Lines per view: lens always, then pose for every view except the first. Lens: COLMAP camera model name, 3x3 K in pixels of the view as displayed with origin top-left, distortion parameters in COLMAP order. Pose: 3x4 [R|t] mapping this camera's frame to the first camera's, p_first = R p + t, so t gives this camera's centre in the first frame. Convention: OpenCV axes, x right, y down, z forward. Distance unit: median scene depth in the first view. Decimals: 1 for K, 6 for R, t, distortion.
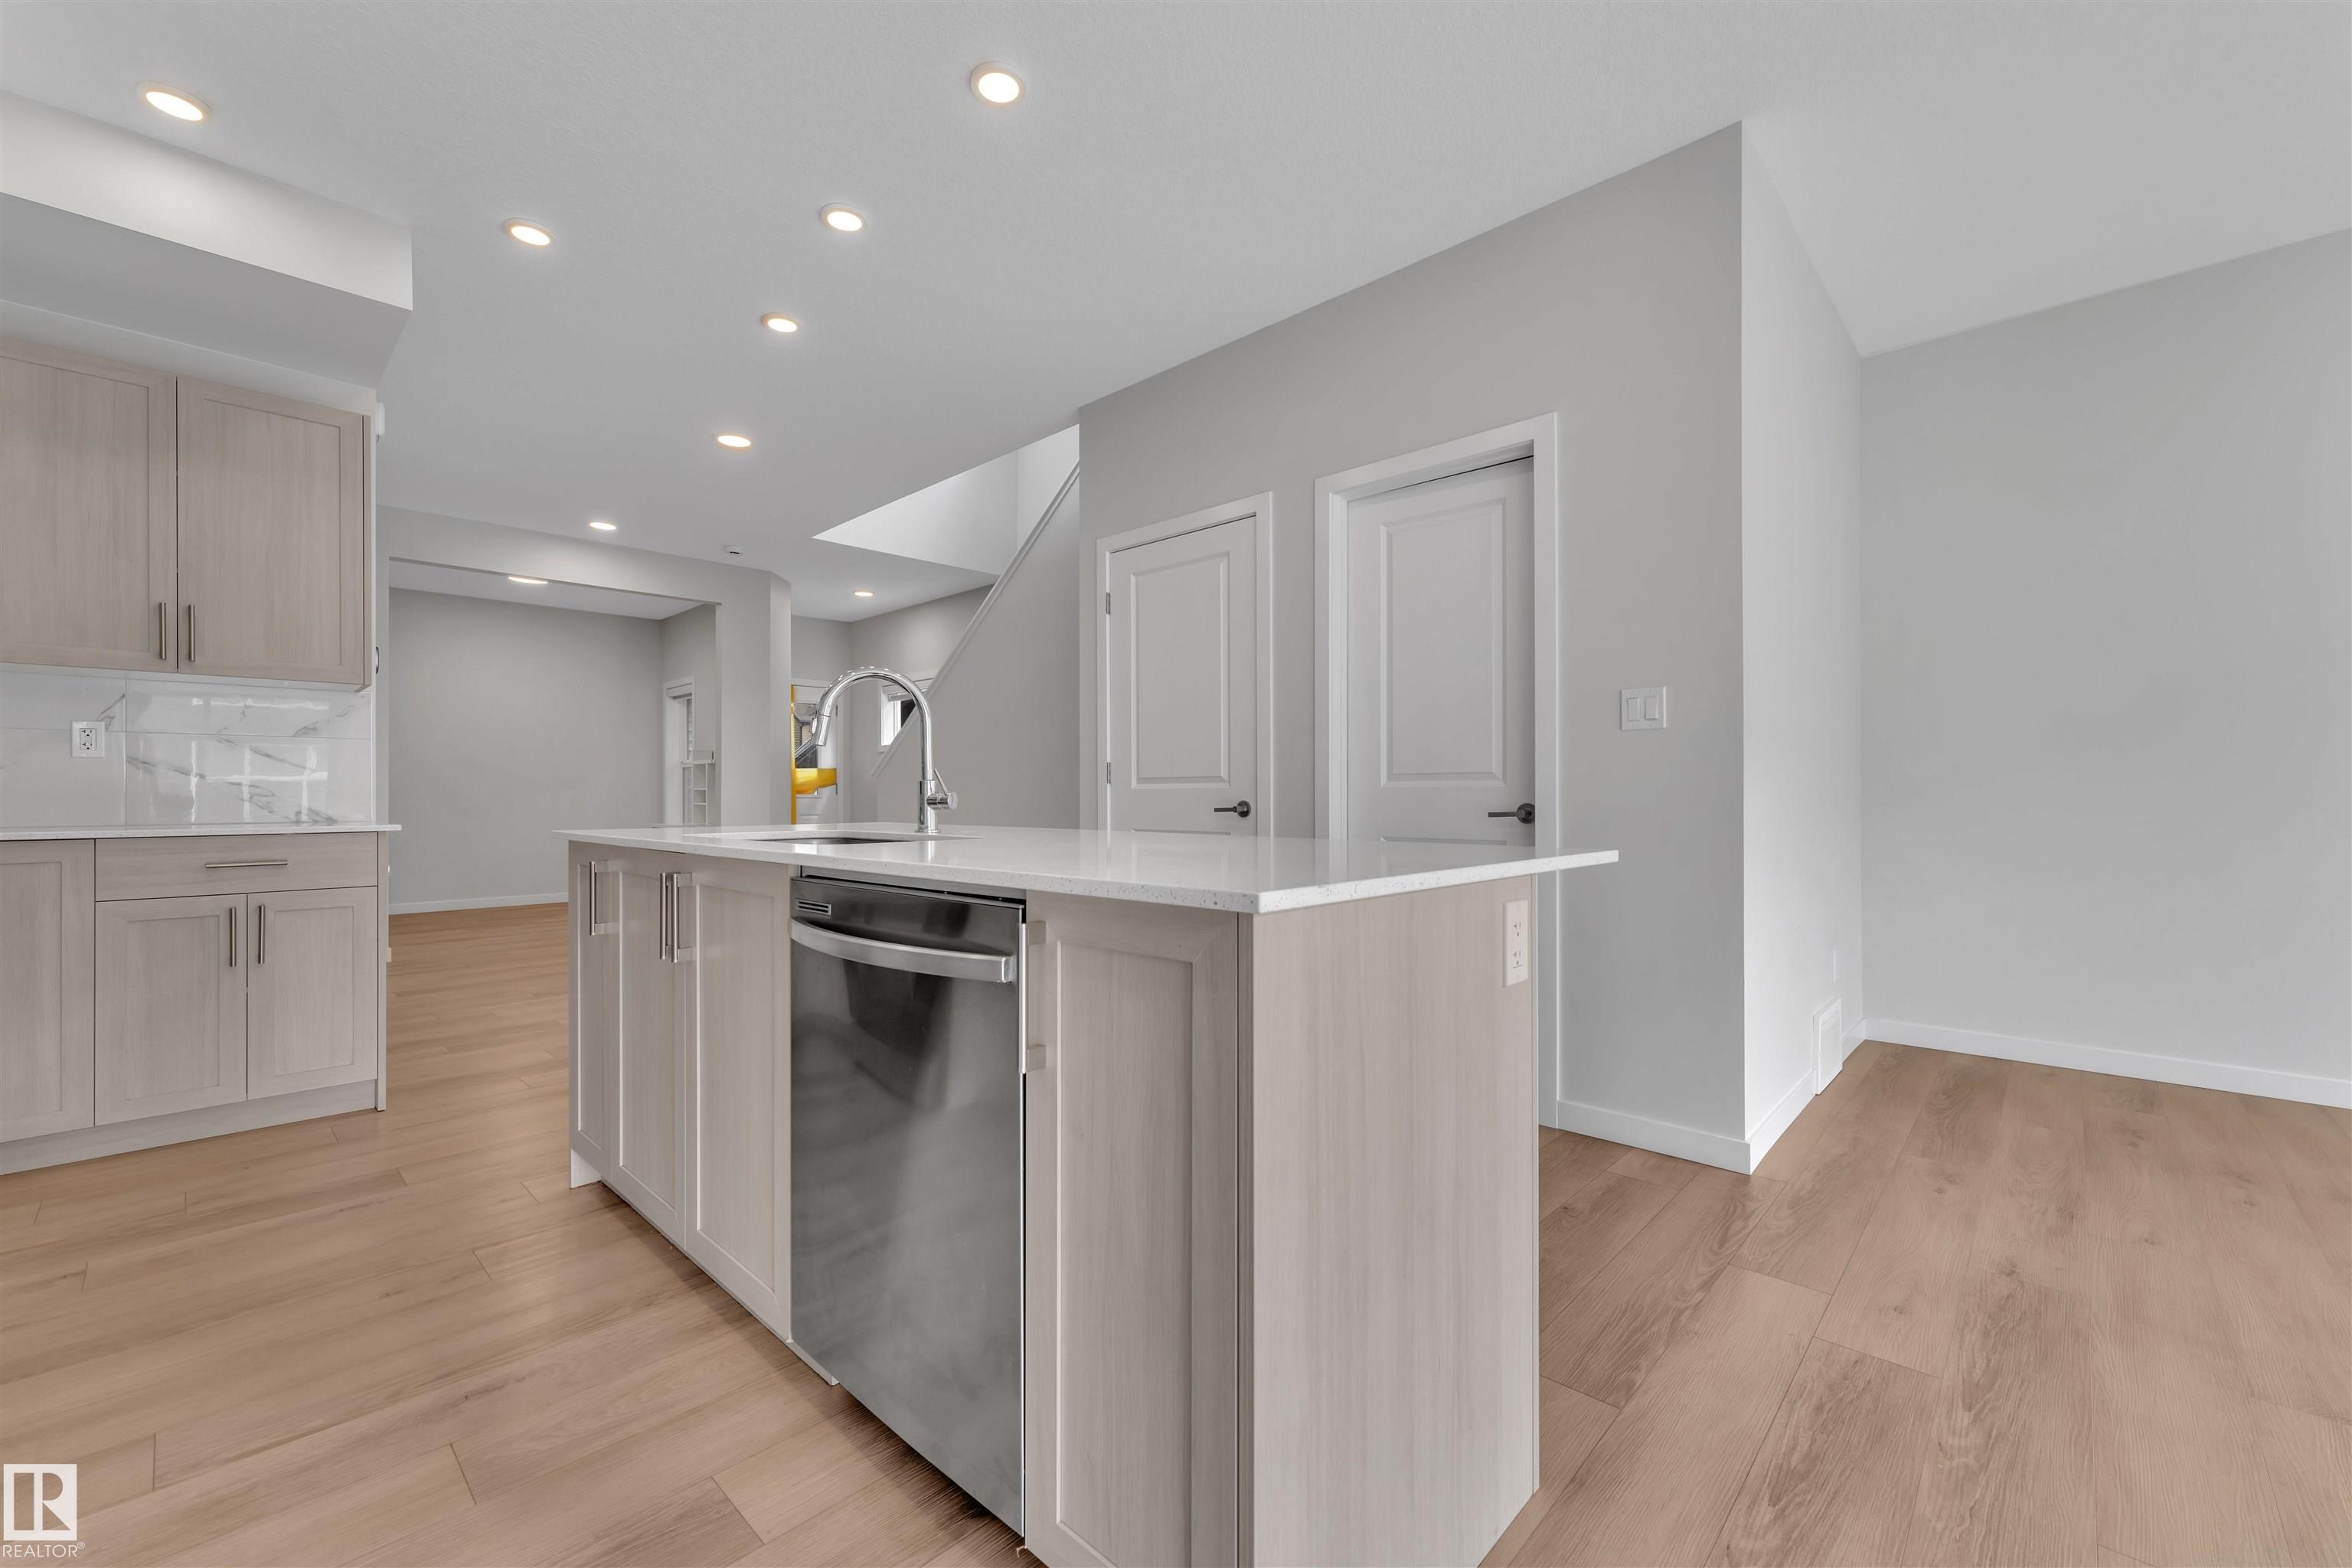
lens RADIAL K [[956.9, 0, 1170.0], [0, 956.9, 785.6], [0, 0, 1]] dist [-0.002827, 0.000497]
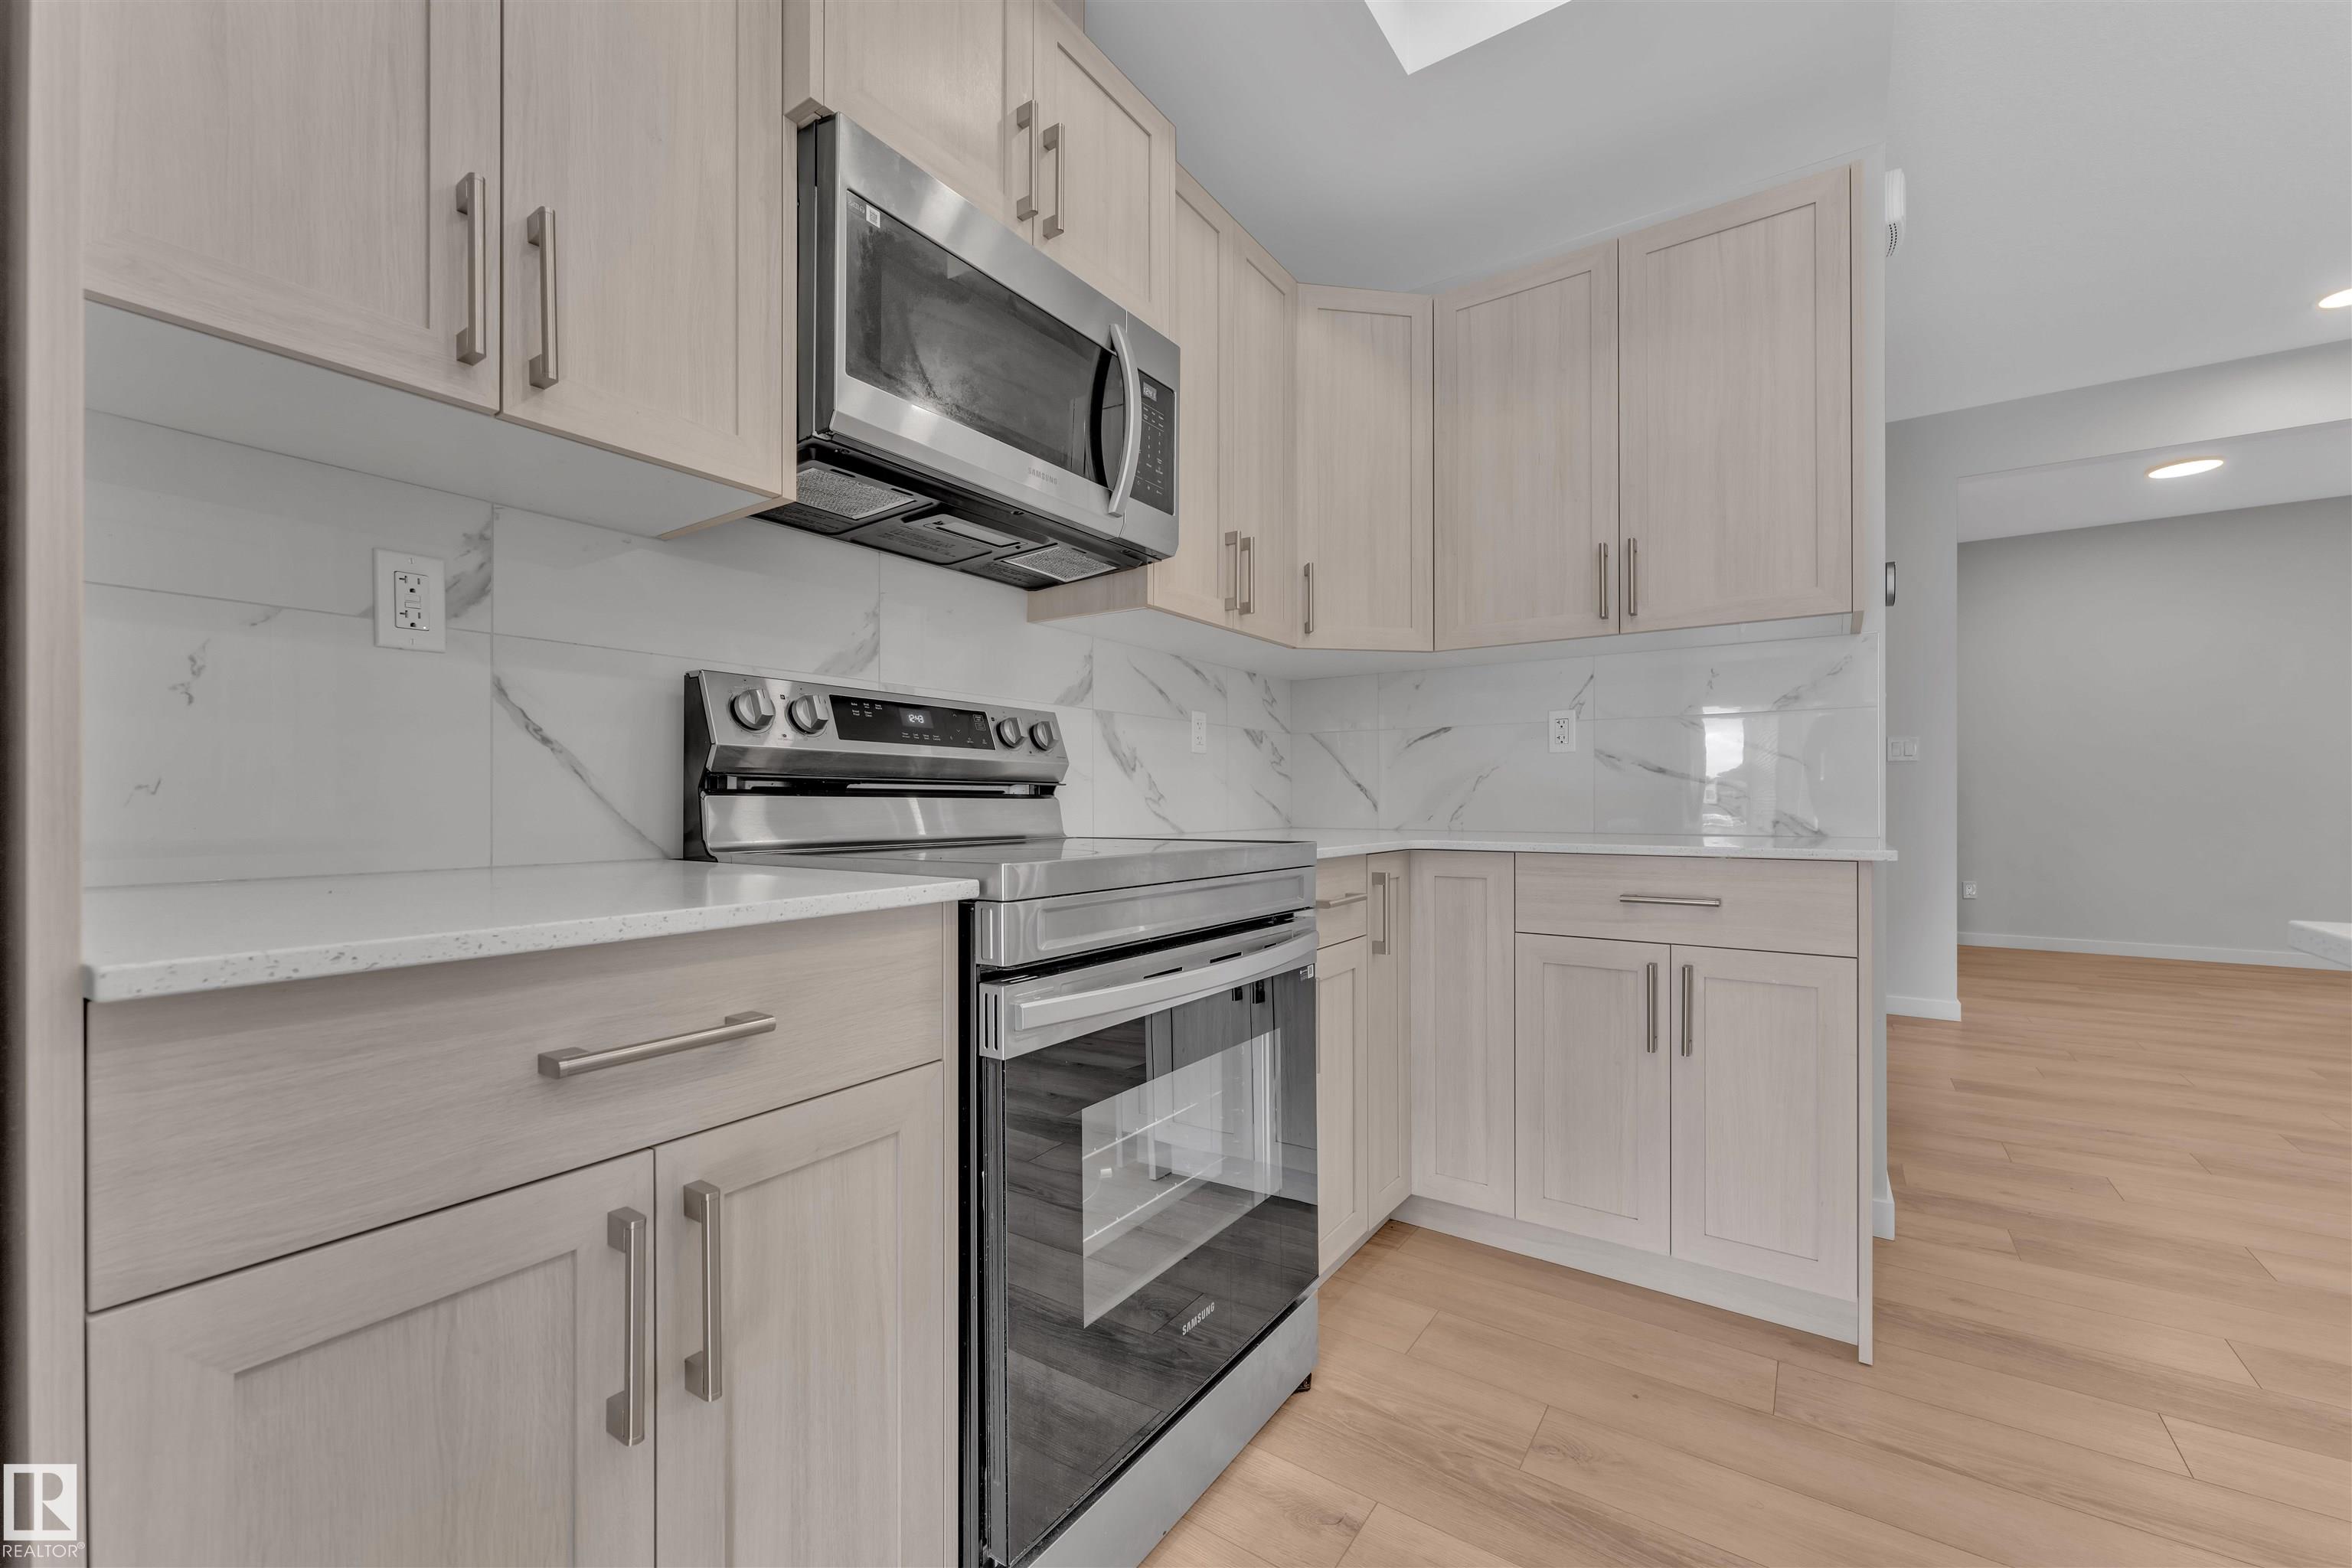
lens RADIAL K [[956.9, 0, 1170.0], [0, 956.9, 785.6], [0, 0, 1]] dist [-0.002827, 0.000497]
pose [[0.155471, -0.012088, -0.987766, -0.354763], [0.007714, 0.999909, -0.011023, 0.007525], [0.987810, -0.005906, 0.155550, 0.539125]]
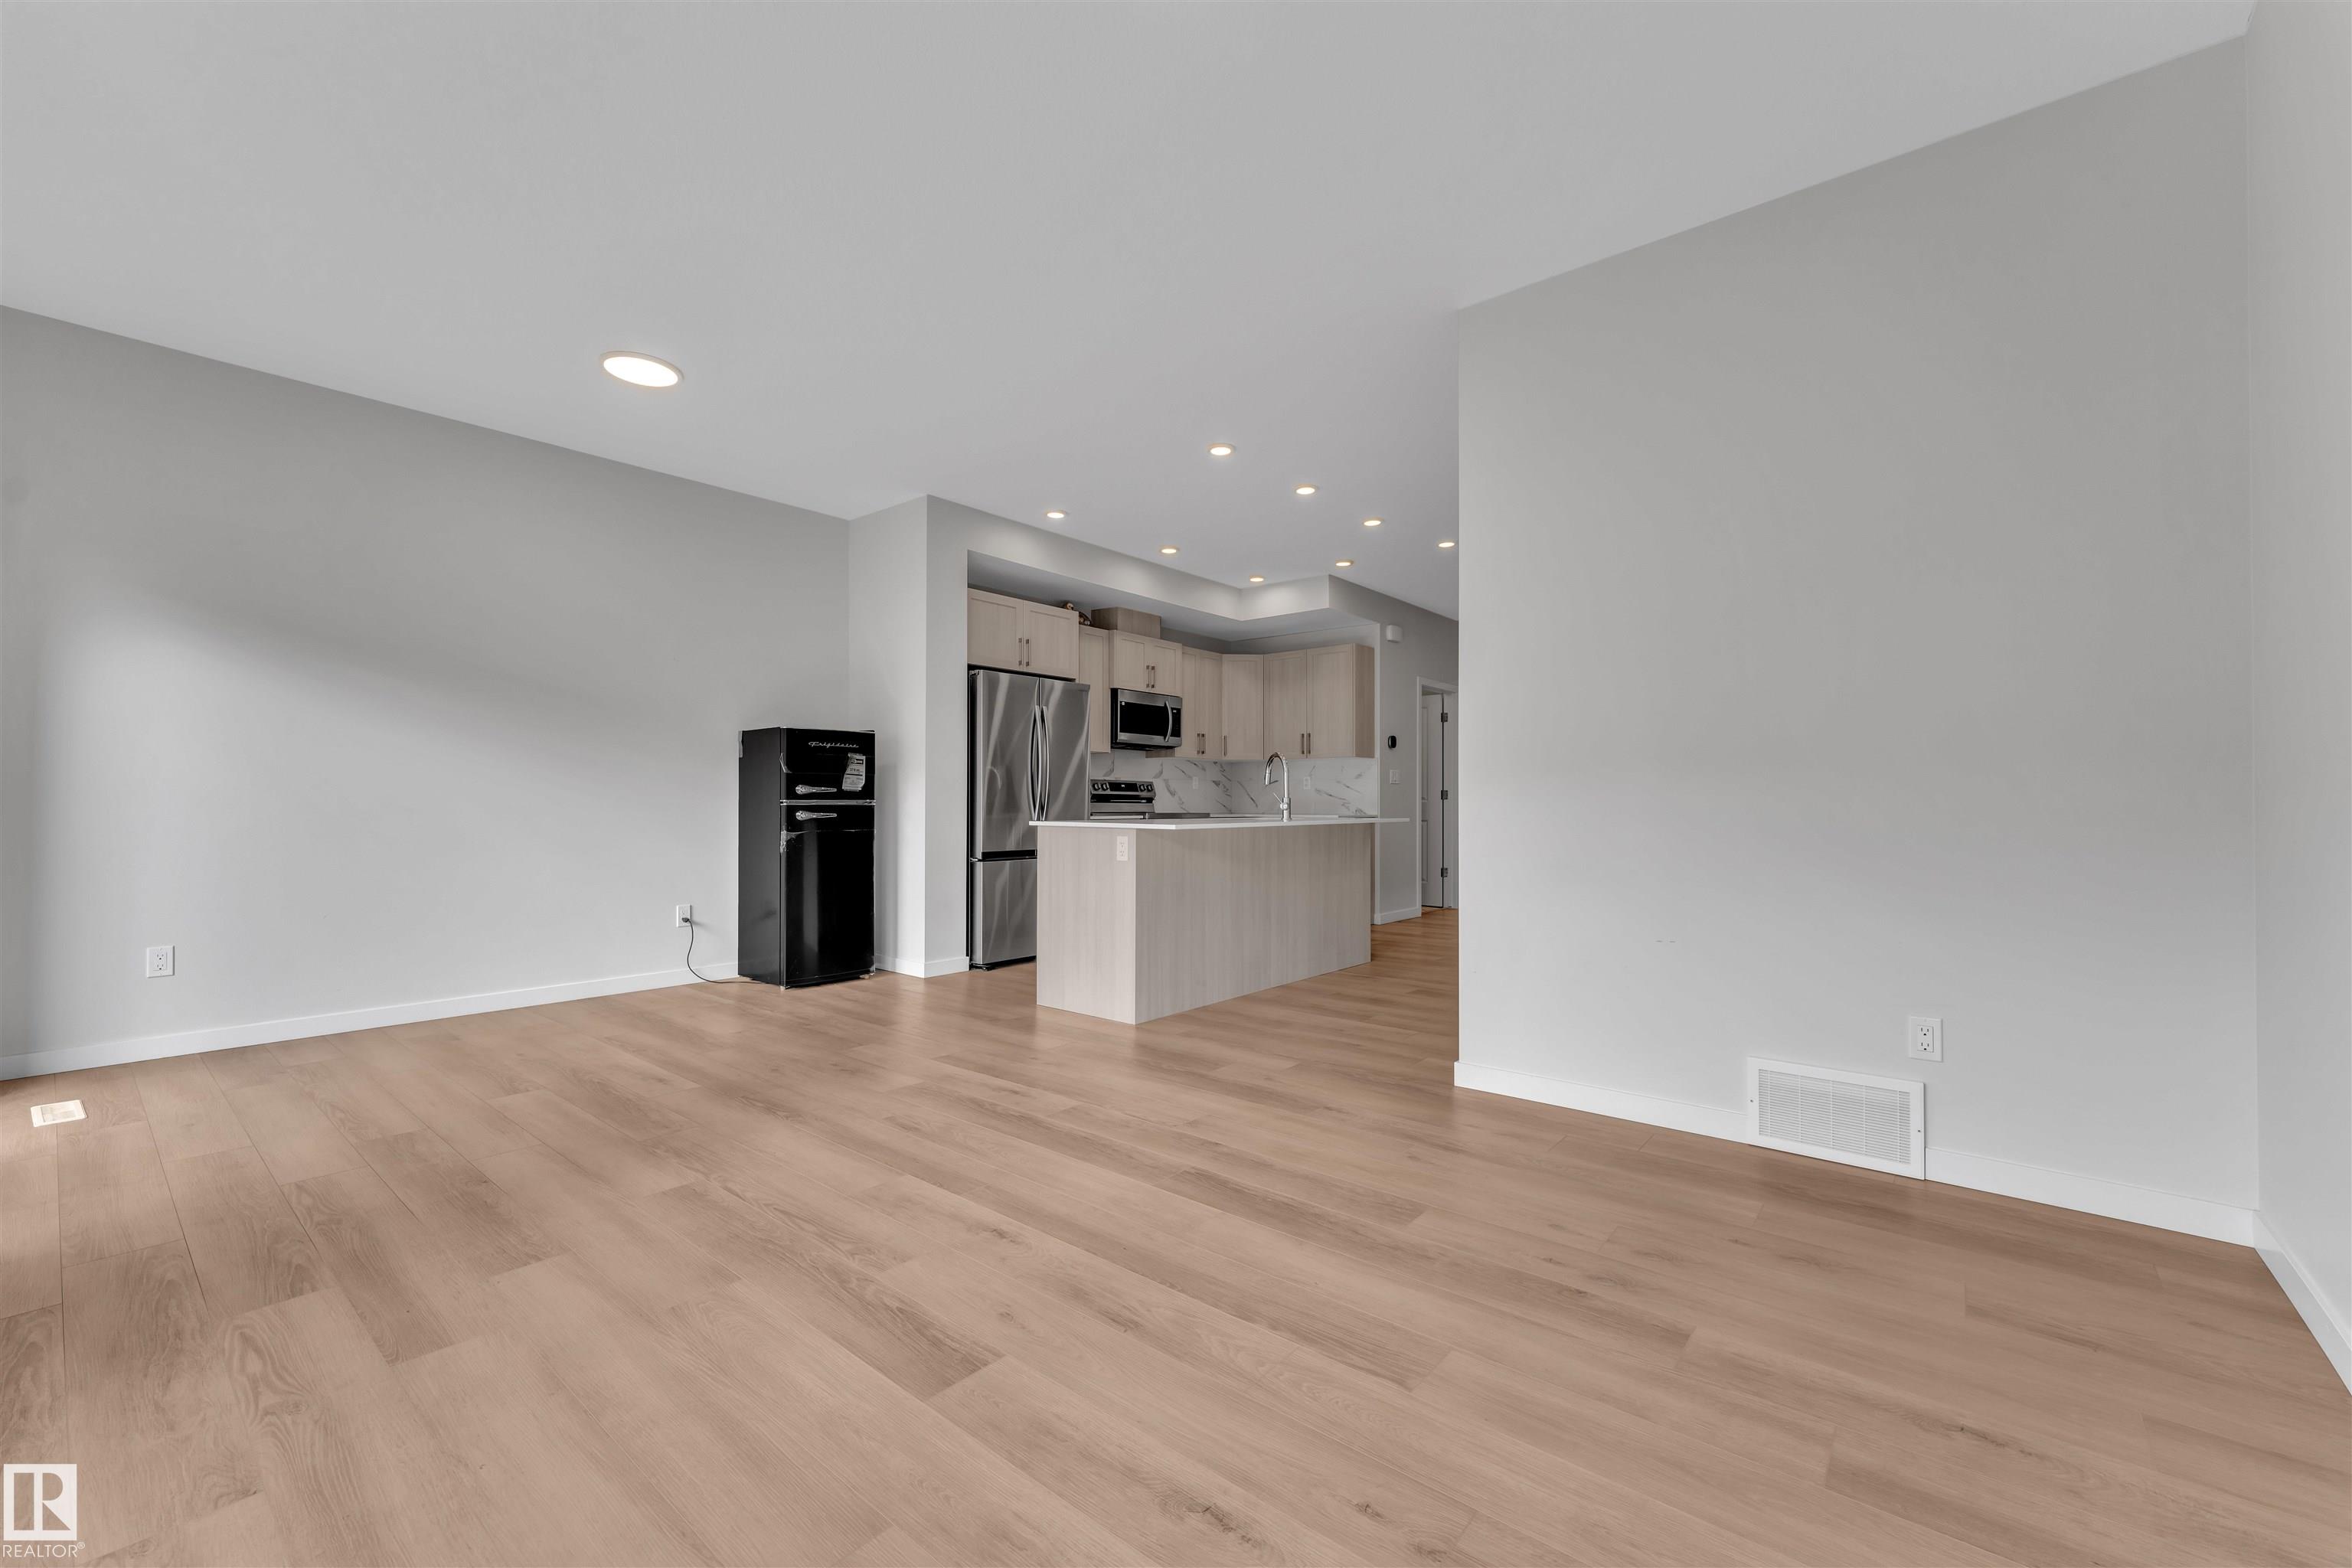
lens RADIAL K [[956.9, 0, 1170.0], [0, 956.9, 785.6], [0, 0, 1]] dist [-0.002827, 0.000497]
pose [[0.067325, -0.015353, -0.997613, 1.654619], [0.007329, 0.999862, -0.014893, -0.000356], [0.997704, -0.006309, 0.067428, 0.431004]]
